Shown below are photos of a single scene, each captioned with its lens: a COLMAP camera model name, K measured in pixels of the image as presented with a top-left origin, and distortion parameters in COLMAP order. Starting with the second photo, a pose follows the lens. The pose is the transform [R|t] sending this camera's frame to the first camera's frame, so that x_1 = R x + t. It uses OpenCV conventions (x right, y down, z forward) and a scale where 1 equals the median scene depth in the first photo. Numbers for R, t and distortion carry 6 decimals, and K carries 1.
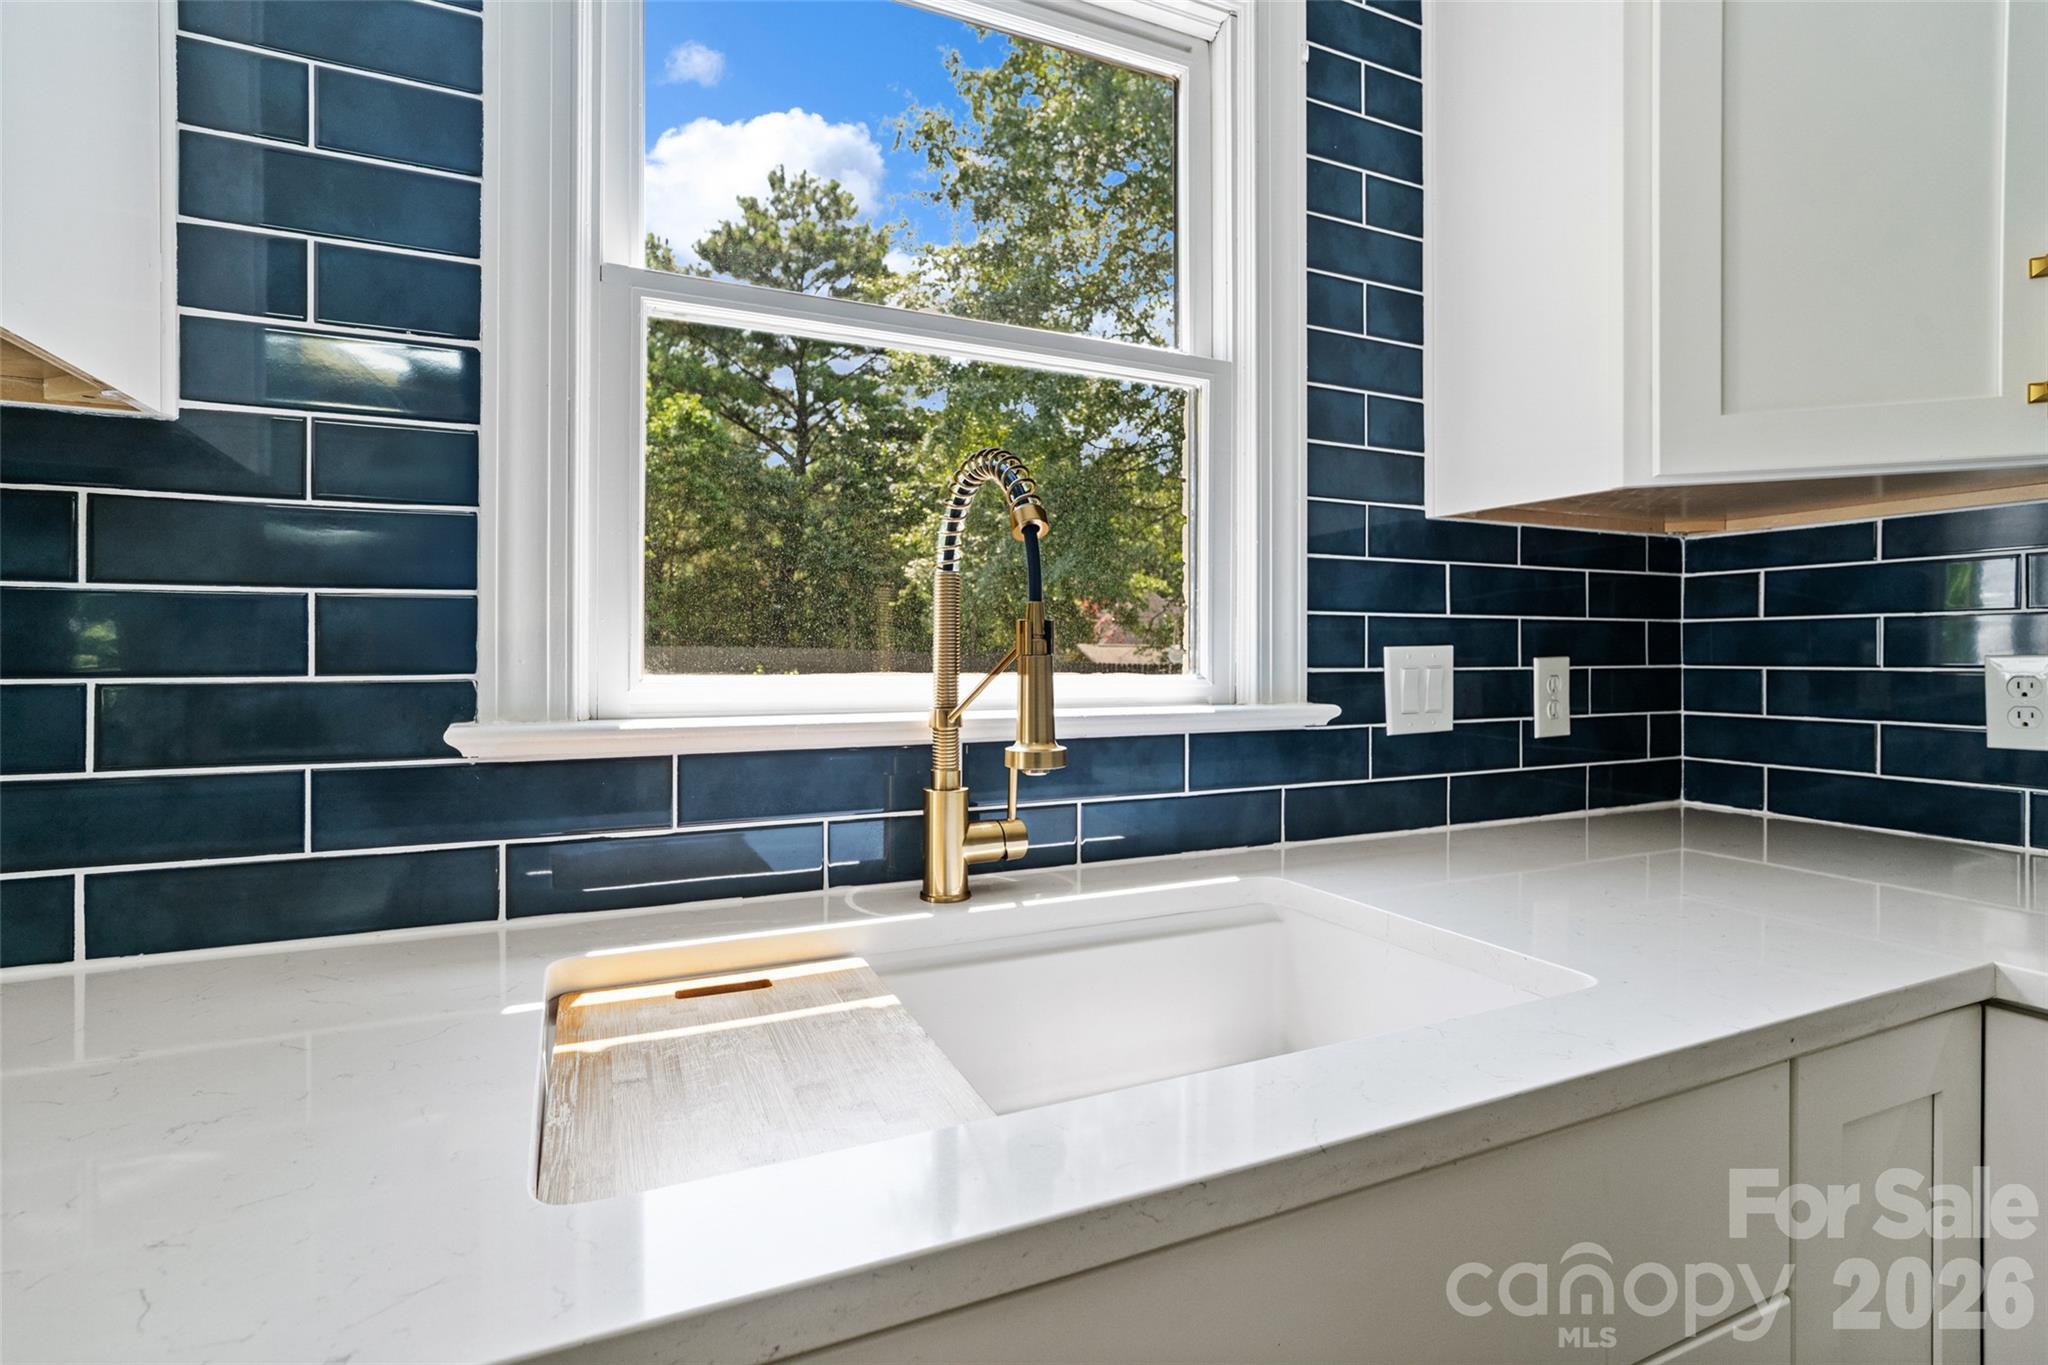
lens RADIAL K [[979.2, 0, 1021.0], [0, 979.2, 659.7], [0, 0, 1]] dist [-0.017294, 0.010663]
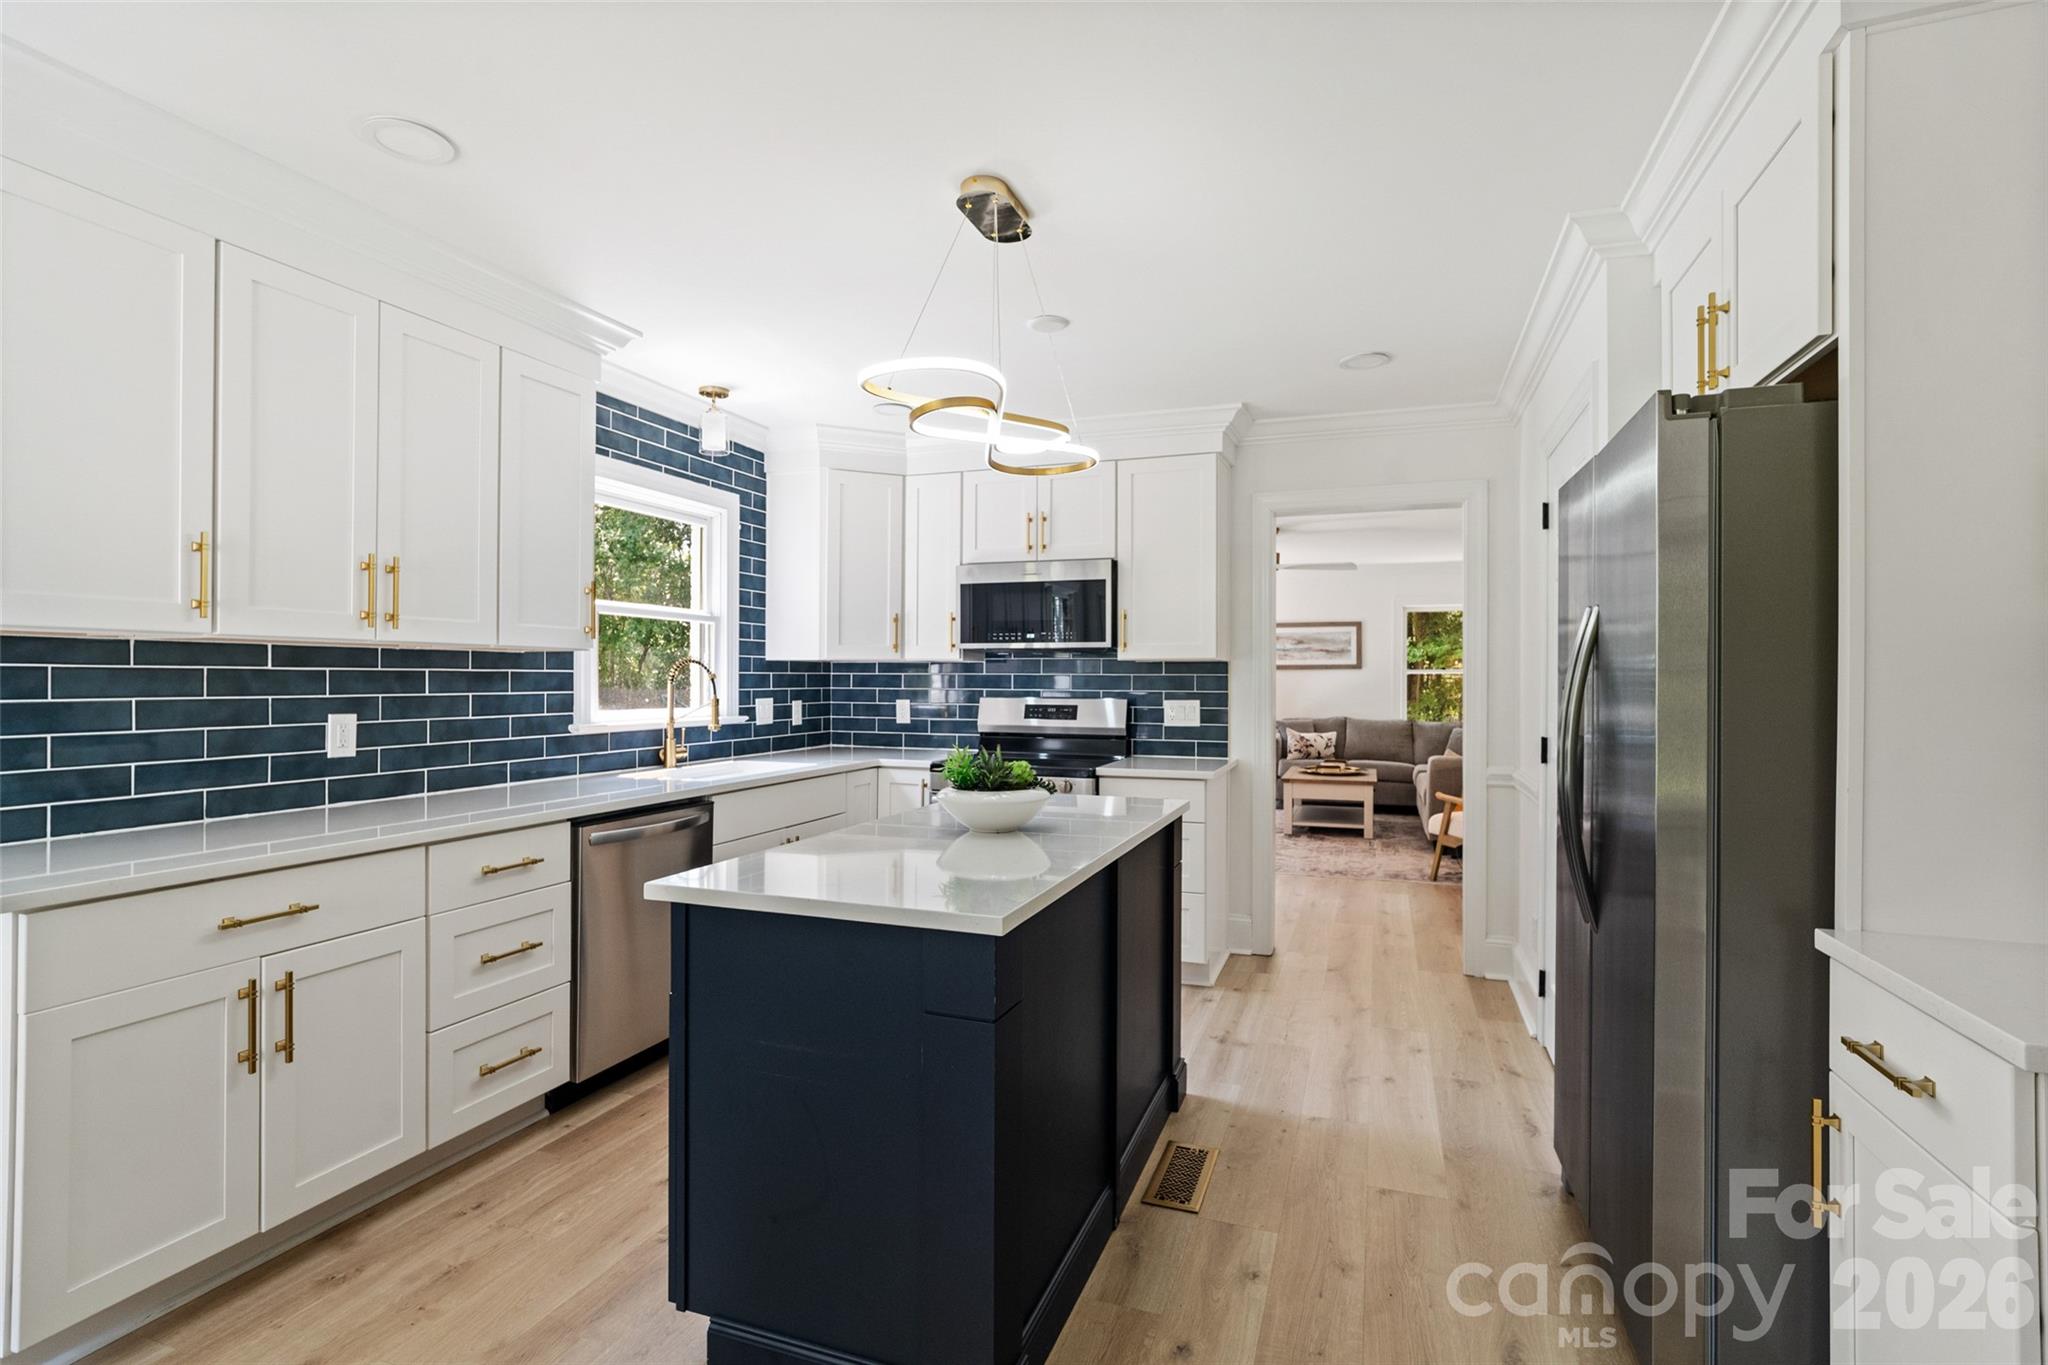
lens RADIAL K [[979.2, 0, 1021.0], [0, 979.2, 659.7], [0, 0, 1]] dist [-0.017294, 0.010663]
pose [[0.706431, 0.016051, 0.707600, -1.340631], [-0.001182, 0.999768, -0.021498, -0.075151], [-0.707781, 0.014350, 0.706286, -1.985725]]
